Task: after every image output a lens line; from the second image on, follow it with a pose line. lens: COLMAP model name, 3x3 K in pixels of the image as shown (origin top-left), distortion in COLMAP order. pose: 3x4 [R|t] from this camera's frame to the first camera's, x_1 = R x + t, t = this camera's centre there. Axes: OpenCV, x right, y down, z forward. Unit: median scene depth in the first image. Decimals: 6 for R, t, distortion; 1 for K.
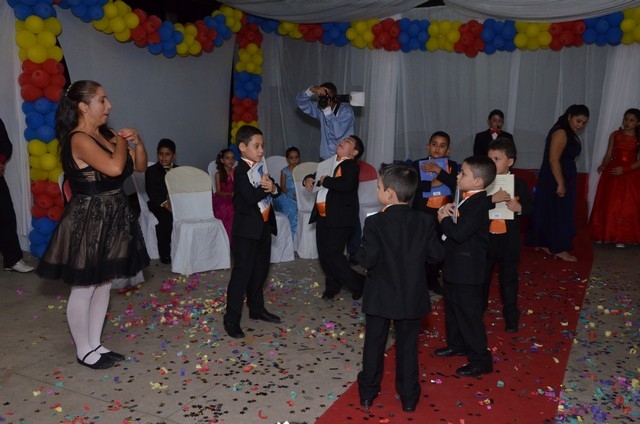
lens RADIAL K [[665.0, 0, 320.0], [0, 665.0, 212.0], [0, 0, 1]] dist [-0.018469, 0.014776]
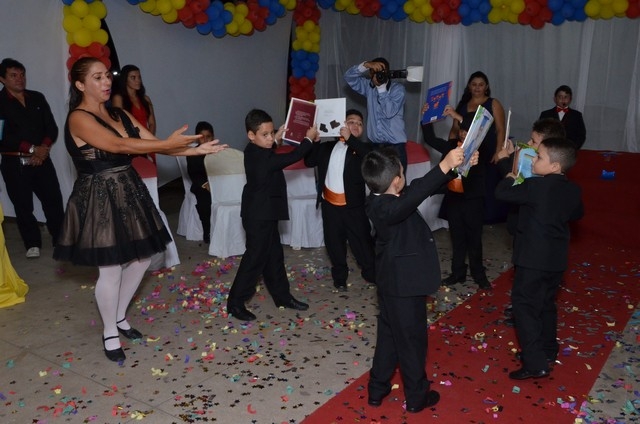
lens RADIAL K [[665.0, 0, 320.0], [0, 665.0, 212.0], [0, 0, 1]] dist [-0.018469, 0.014776]
pose [[0.987510, 0.014572, -0.156879, 0.110592], [-0.009346, 0.999378, 0.034001, -0.010264], [0.157277, -0.032110, 0.987032, 0.050032]]
